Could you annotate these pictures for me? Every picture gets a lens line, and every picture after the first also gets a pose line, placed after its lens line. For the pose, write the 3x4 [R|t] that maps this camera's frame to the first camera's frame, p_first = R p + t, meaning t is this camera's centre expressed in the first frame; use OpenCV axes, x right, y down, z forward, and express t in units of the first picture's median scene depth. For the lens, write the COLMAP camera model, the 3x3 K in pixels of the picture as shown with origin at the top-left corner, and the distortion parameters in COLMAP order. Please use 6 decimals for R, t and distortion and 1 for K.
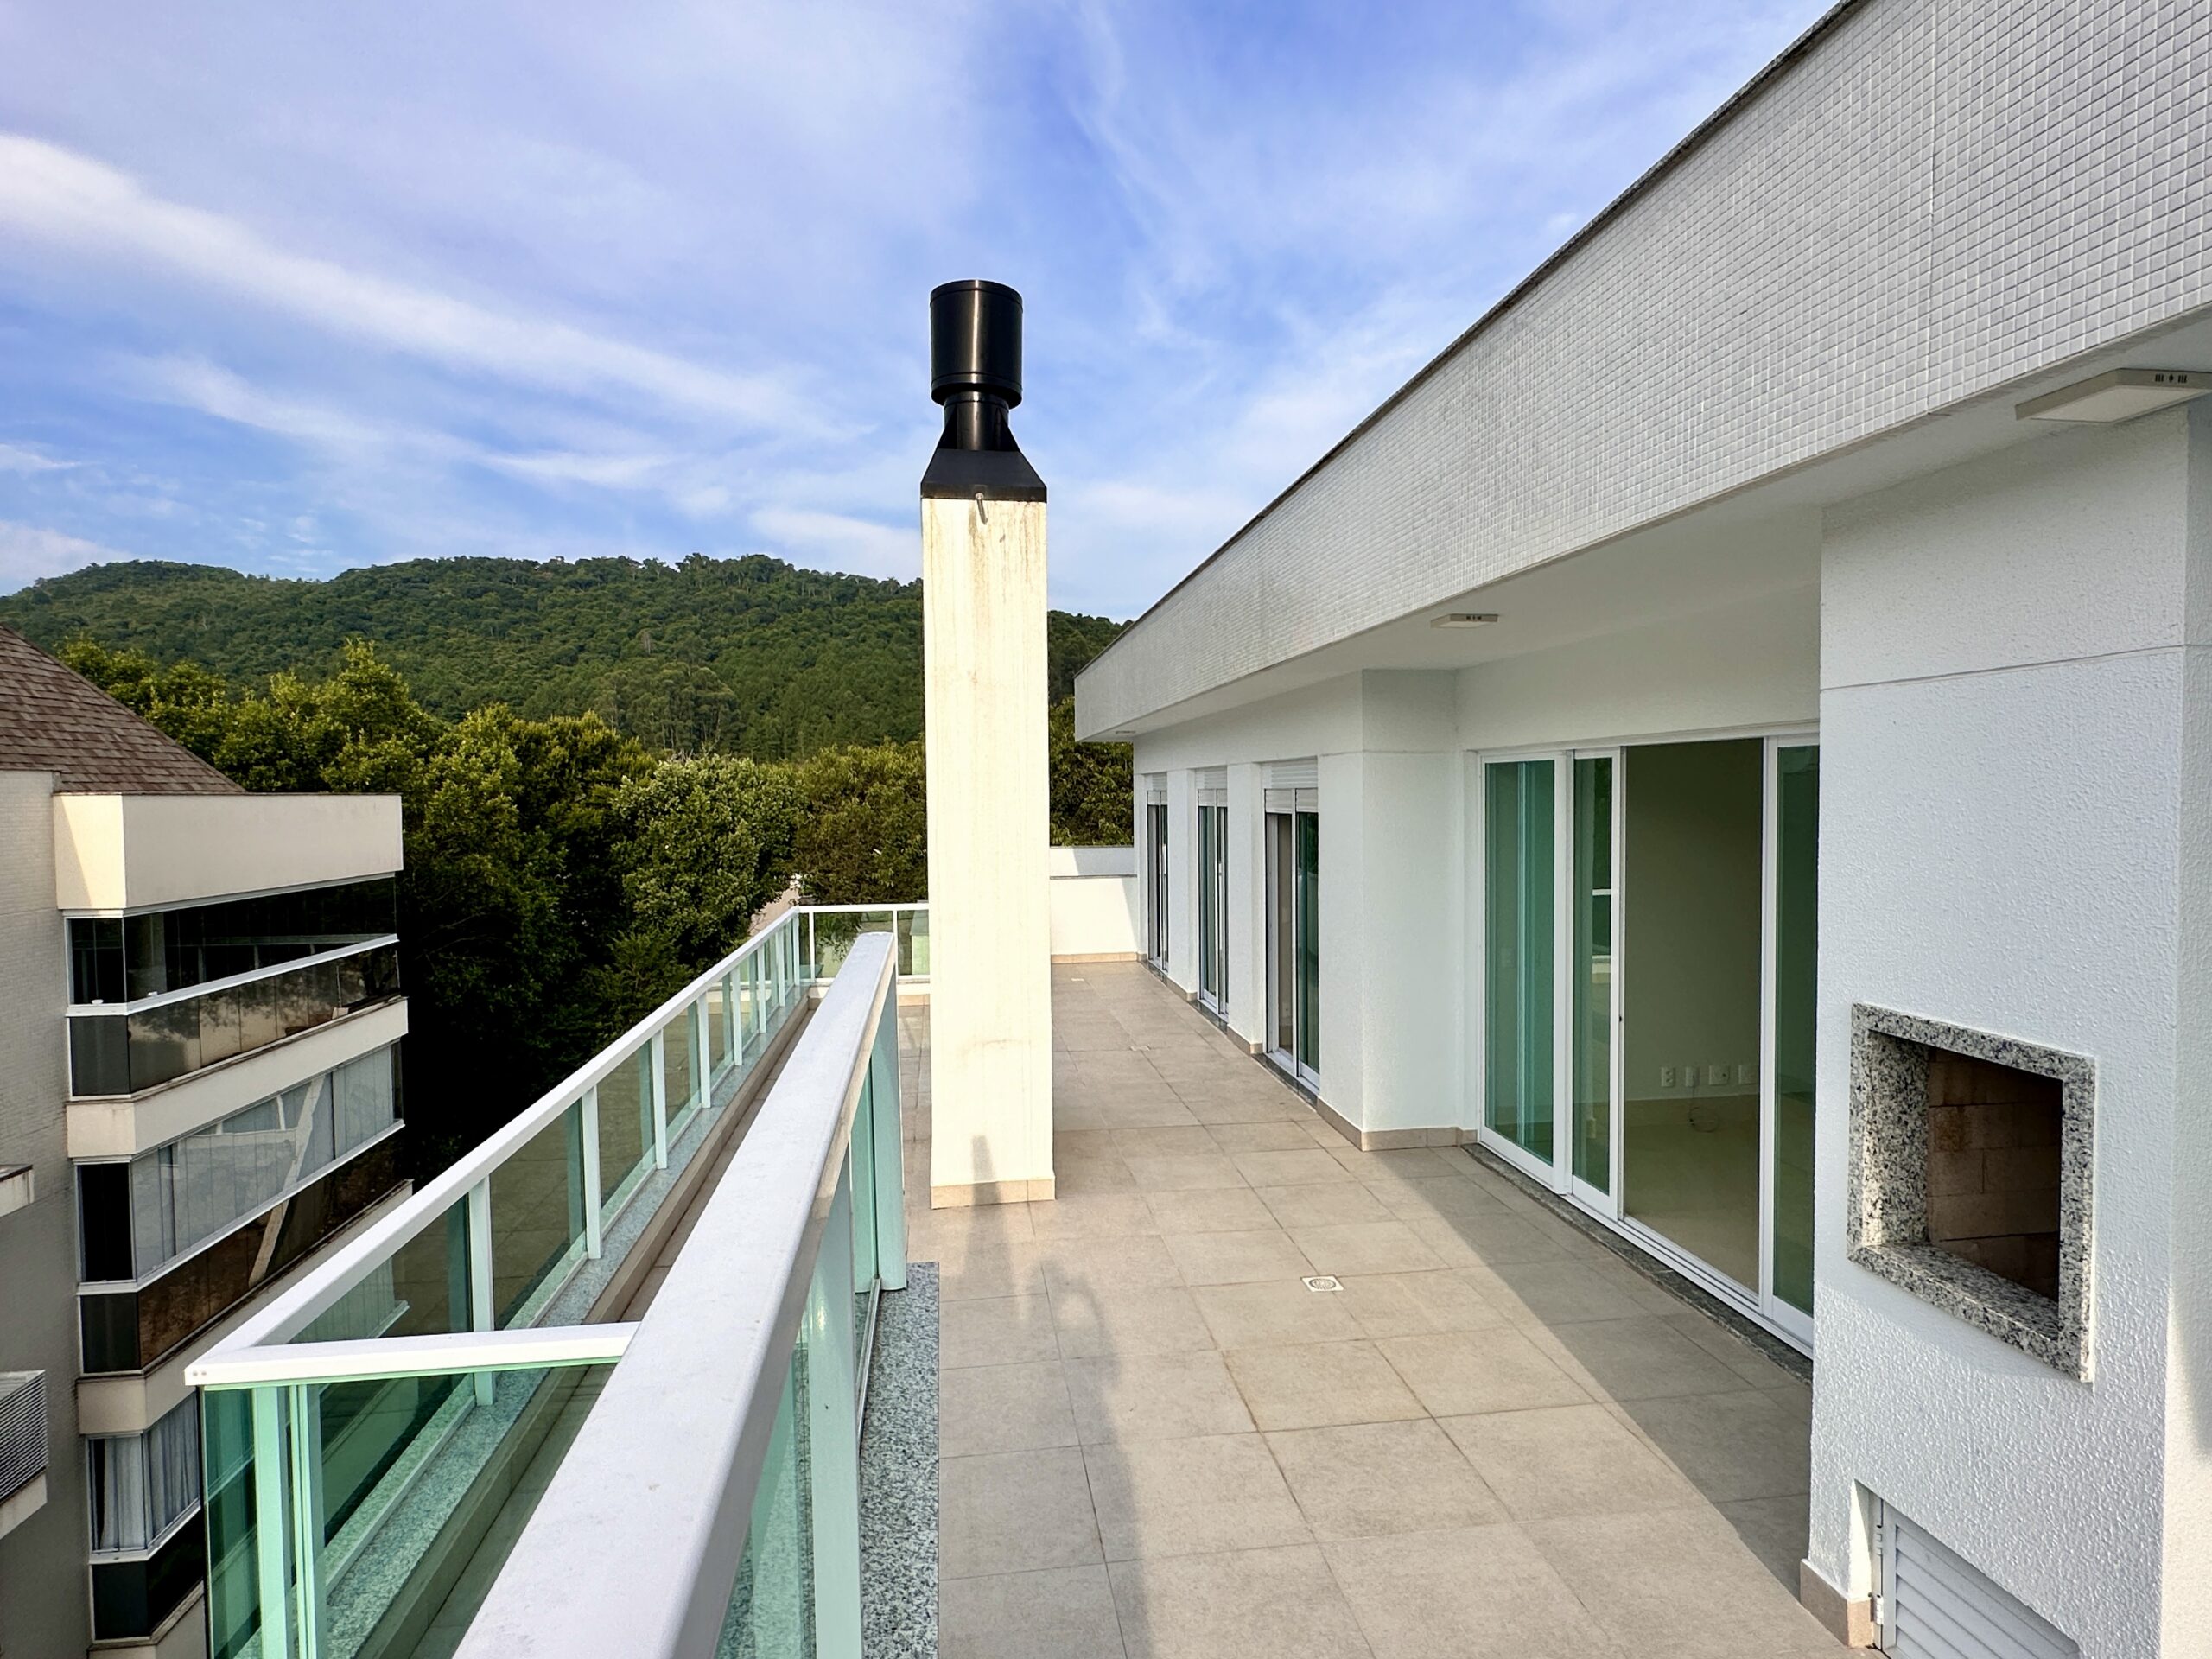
lens RADIAL K [[1207.0, 0, 1103.5], [0, 1207.0, 831.1], [0, 0, 1]] dist [-0.005412, 0.003245]
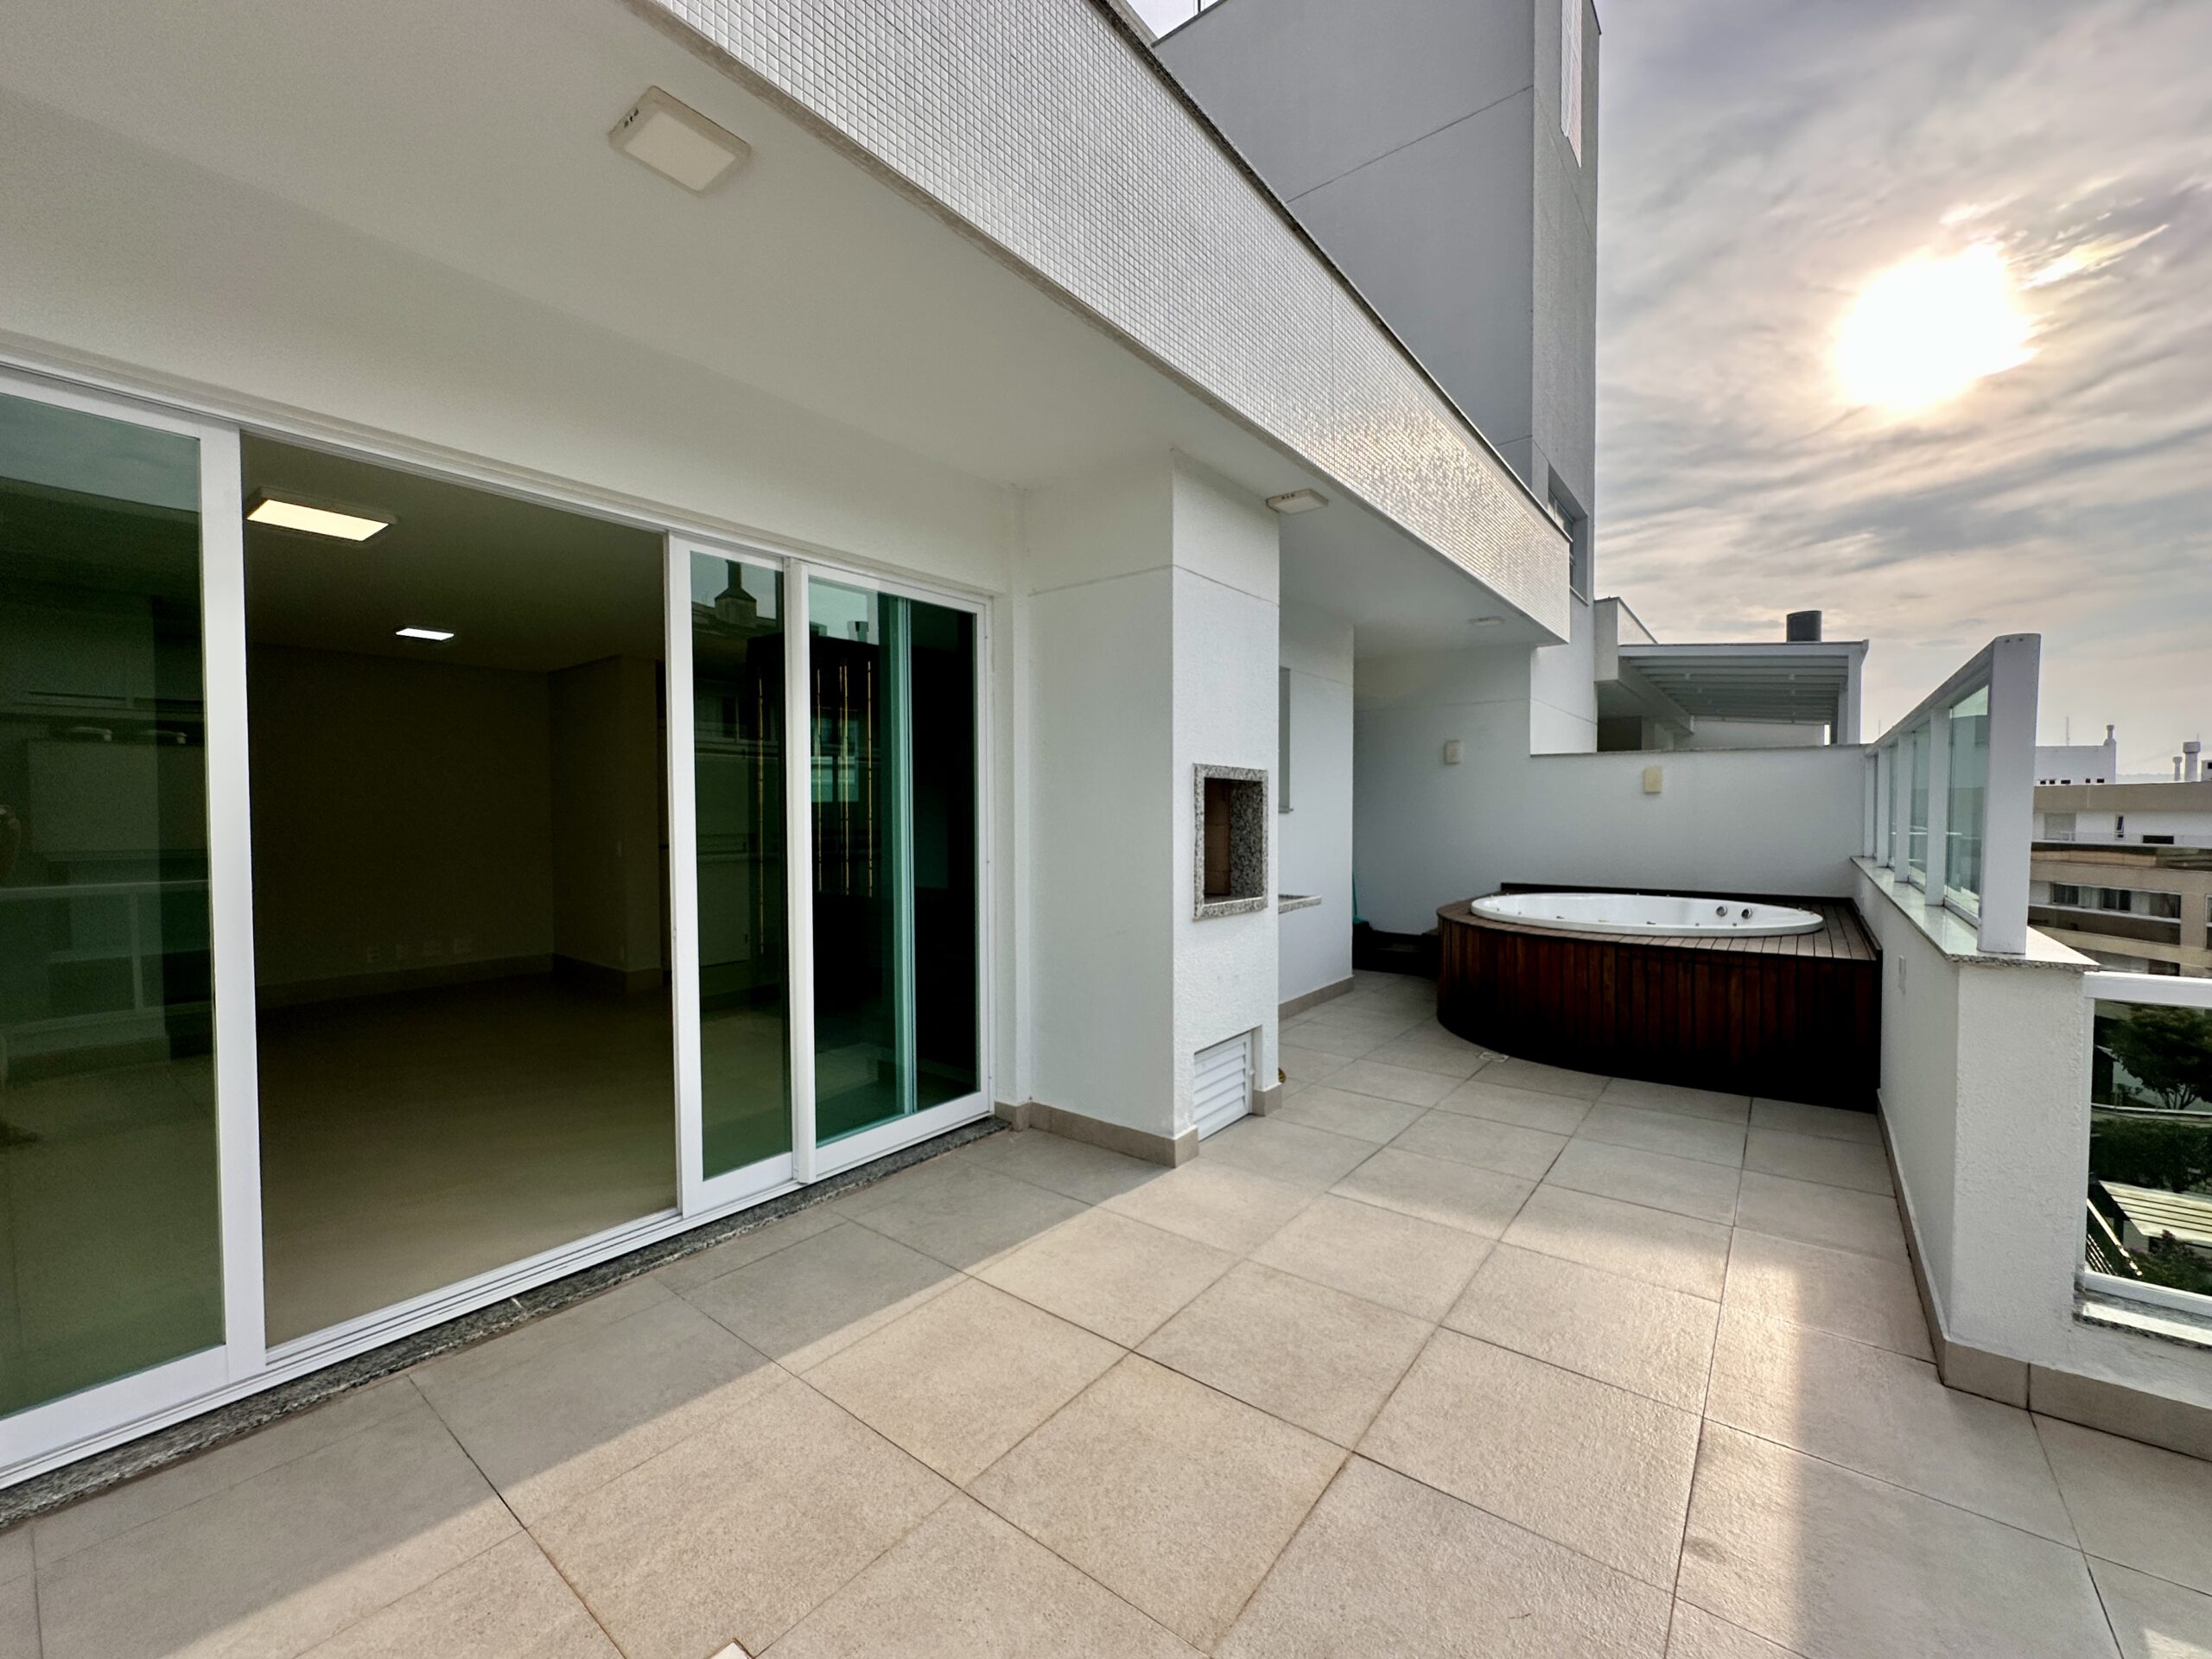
lens RADIAL K [[883.3, 0, 1116.1], [0, 883.3, 831.9], [0, 0, 1]] dist [-0.000806, -0.000665]
pose [[-0.695326, -0.006112, 0.718669, -0.081263], [0.034776, 0.998506, 0.042139, 0.085185], [-0.717853, 0.054292, -0.694075, 0.905635]]
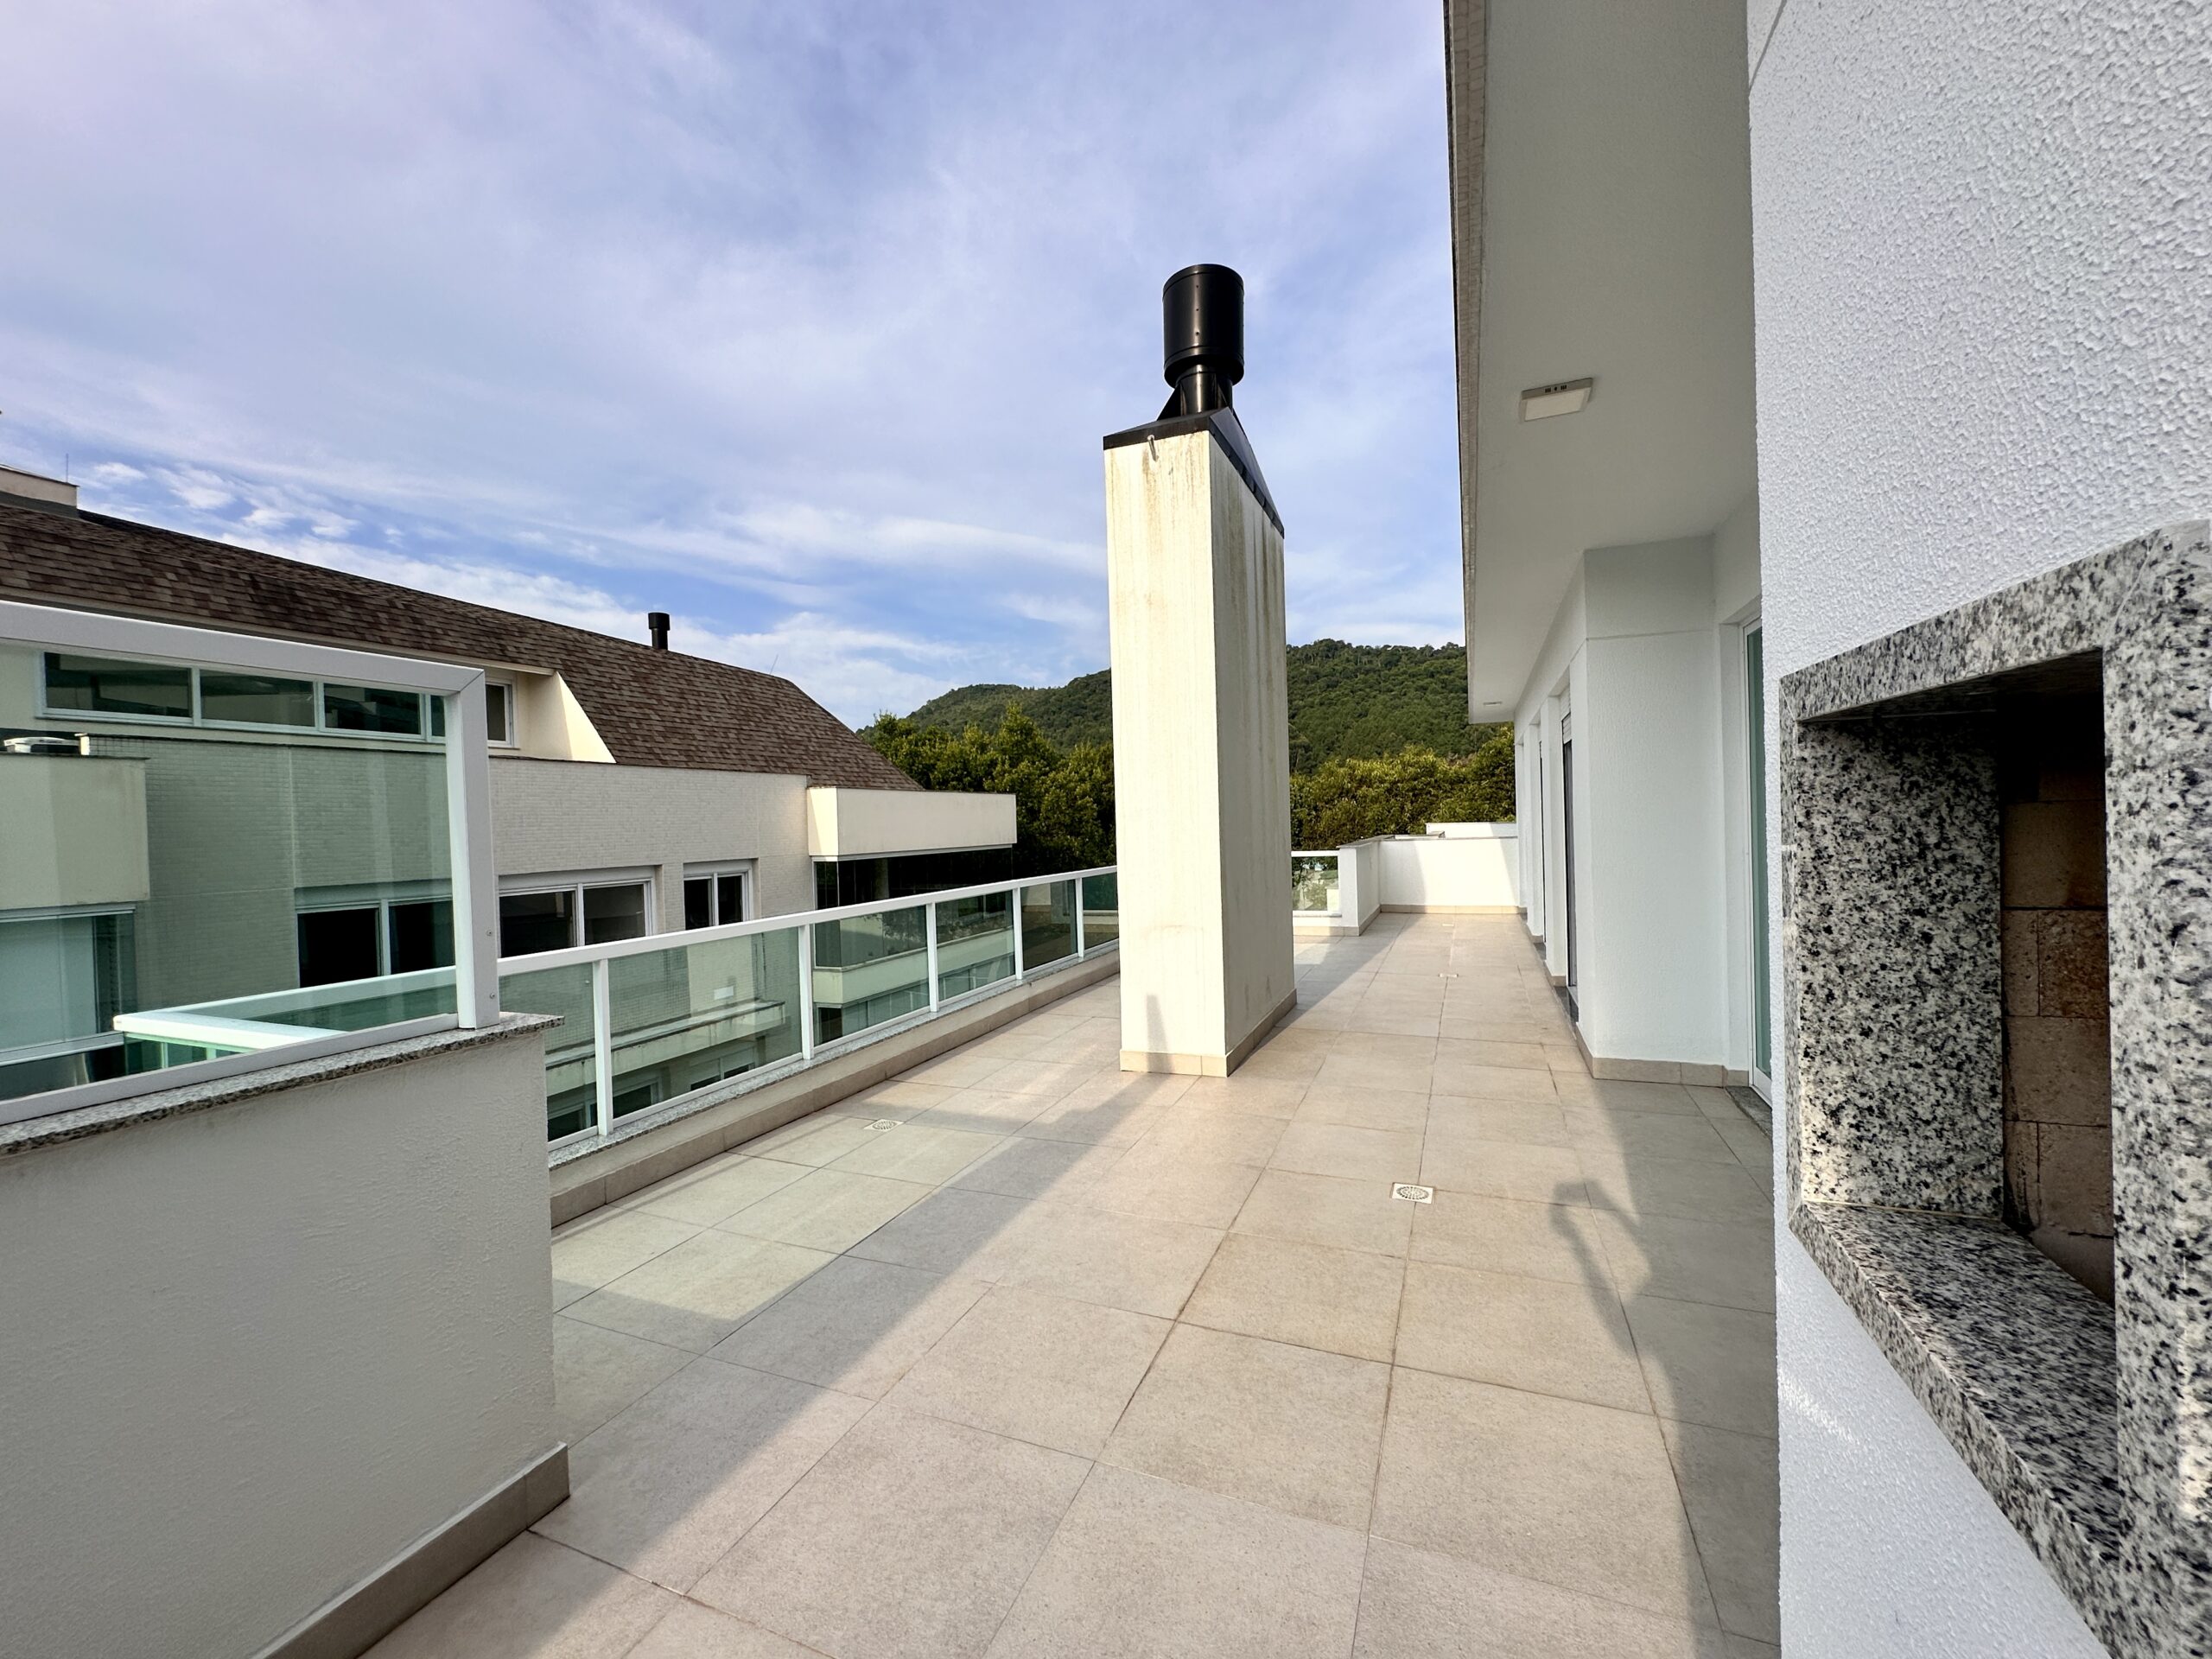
lens RADIAL K [[883.3, 0, 1109.3], [0, 883.3, 829.7], [0, 0, 1]] dist [-0.000806, -0.000665]
pose [[0.864198, -0.010641, -0.503039, 0.265873], [0.004154, 0.999893, -0.014014, 0.096080], [0.503134, 0.010021, 0.864150, 0.267740]]
